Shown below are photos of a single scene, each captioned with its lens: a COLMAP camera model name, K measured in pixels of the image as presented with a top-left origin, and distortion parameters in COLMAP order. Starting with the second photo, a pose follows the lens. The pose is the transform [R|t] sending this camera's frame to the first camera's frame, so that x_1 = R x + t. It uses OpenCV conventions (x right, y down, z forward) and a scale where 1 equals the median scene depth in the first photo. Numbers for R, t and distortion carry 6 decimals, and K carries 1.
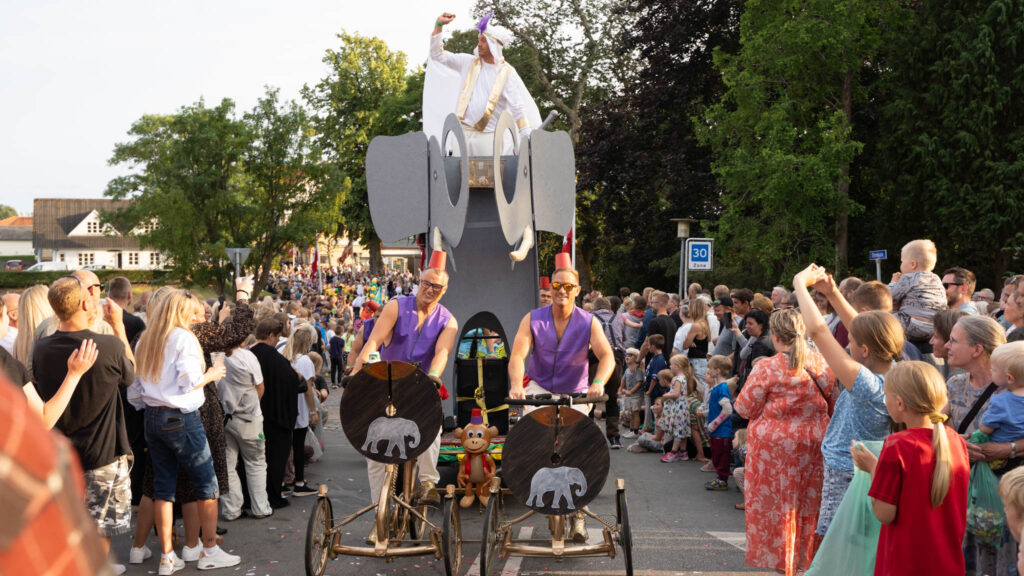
lens RADIAL K [[1109.3, 0, 517.6], [0, 1109.3, 288.2], [0, 0, 1]] dist [-0.036687, 0.128443]
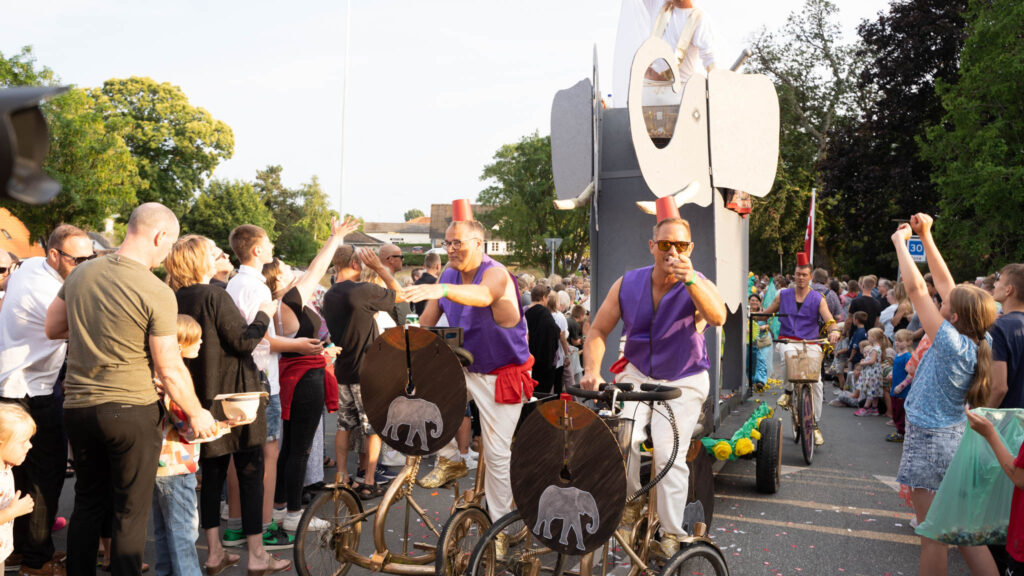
lens RADIAL K [[829.8, 0, 511.9], [0, 829.8, 291.7], [0, 0, 1]] dist [-0.119969, 0.095432]
pose [[0.949051, 0.033113, -0.313379, 0.021135], [-0.025758, 0.999288, 0.027580, 0.002654], [0.314069, -0.018103, 0.949228, 0.016370]]
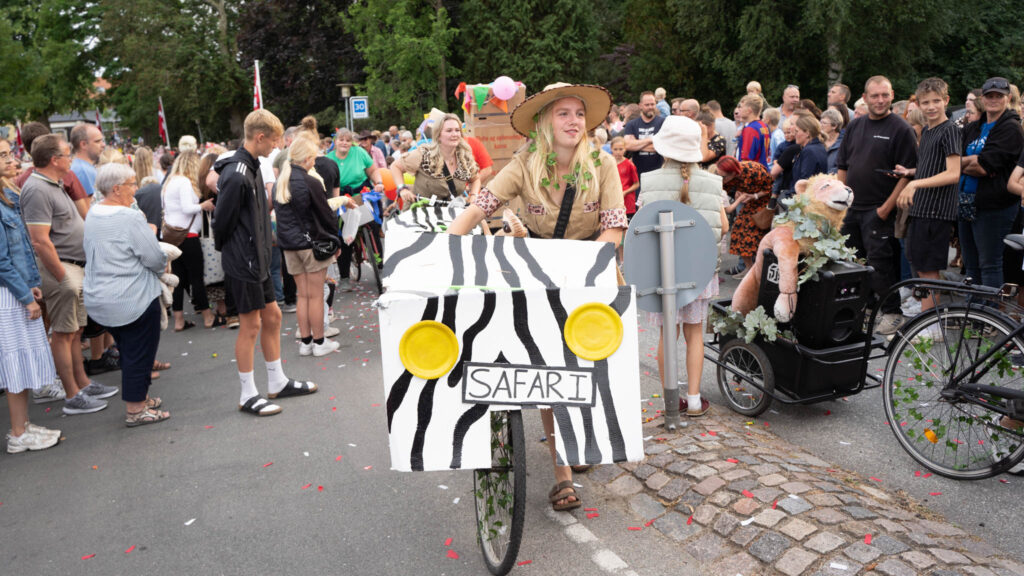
lens RADIAL K [[832.4, 0, 511.6], [0, 832.4, 293.1], [0, 0, 1]] dist [-0.119941, 0.096340]
pose [[0.910067, -0.141043, 0.389725, -0.106483], [0.064773, 0.977162, 0.202383, 0.001861], [-0.409369, -0.158938, 0.898419, -0.111645]]
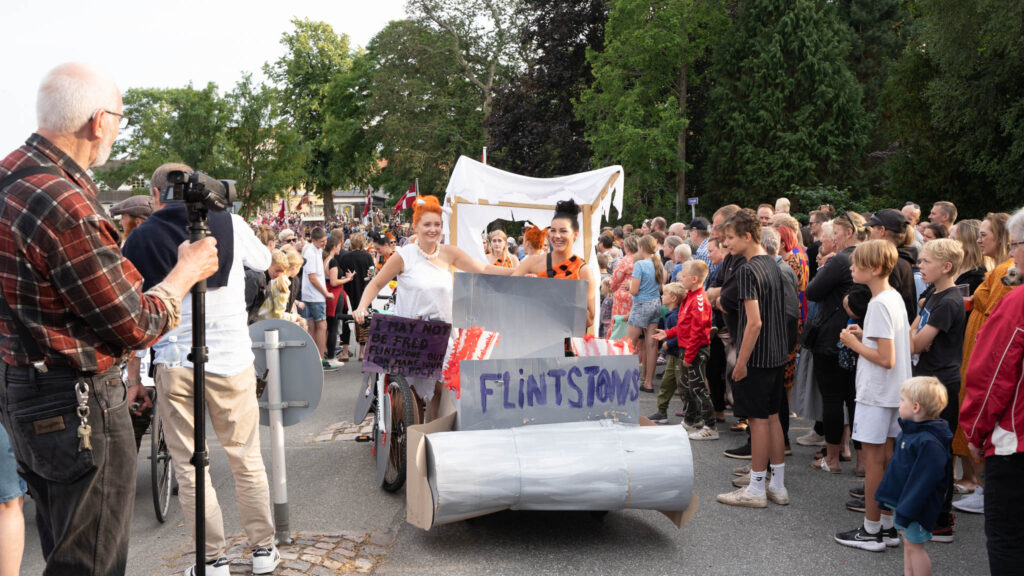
lens RADIAL K [[953.5, 0, 512.2], [0, 953.5, 292.6], [0, 0, 1]] dist [-0.095448, 0.146052]
pose [[0.997606, -0.020169, 0.066141, 0.004999], [0.015690, 0.997592, 0.067554, 0.001411], [-0.067344, -0.066354, 0.995521, -0.164686]]
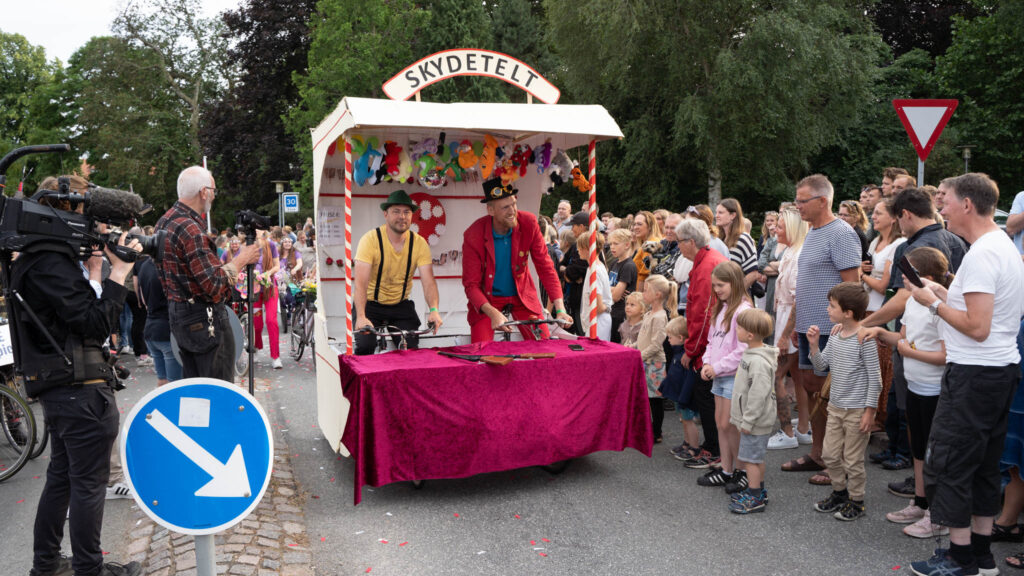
lens RADIAL K [[829.8, 0, 511.9], [0, 829.8, 291.7], [0, 0, 1]] dist [-0.119969, 0.095432]
pose [[0.909260, -0.078569, 0.408745, -0.040632], [0.042346, 0.994389, 0.096941, -0.003266], [-0.414068, -0.070836, 0.907486, -0.218714]]
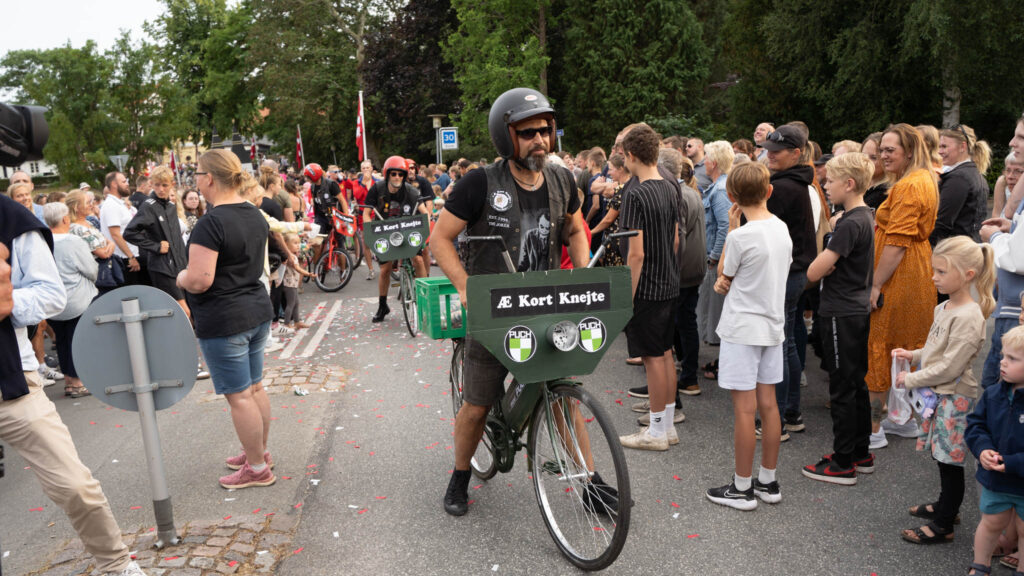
lens RADIAL K [[847.9, 0, 514.4], [0, 847.9, 291.0], [0, 0, 1]] dist [-0.115190, 0.097619]
pose [[0.975399, -0.092176, 0.200249, 0.004643], [0.061539, 0.986126, 0.154170, 0.001769], [-0.211682, -0.138054, 0.967539, -0.124424]]
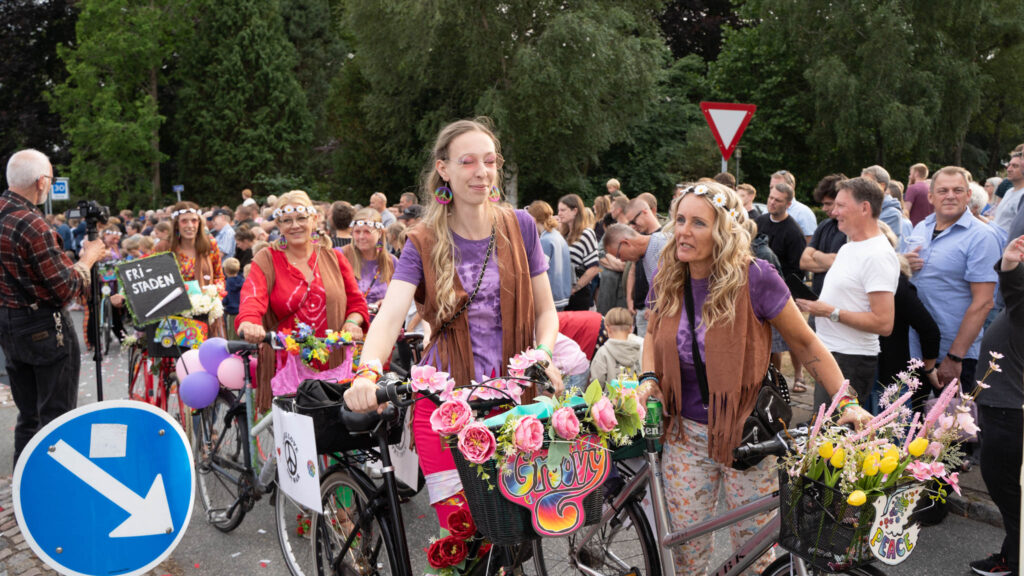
lens RADIAL K [[832.4, 0, 511.6], [0, 832.4, 293.1], [0, 0, 1]] dist [-0.119941, 0.096340]
pose [[0.772014, -0.094157, 0.628592, -0.055272], [0.024537, 0.992644, 0.118553, -0.005036], [-0.635131, -0.076101, 0.768646, -0.205187]]
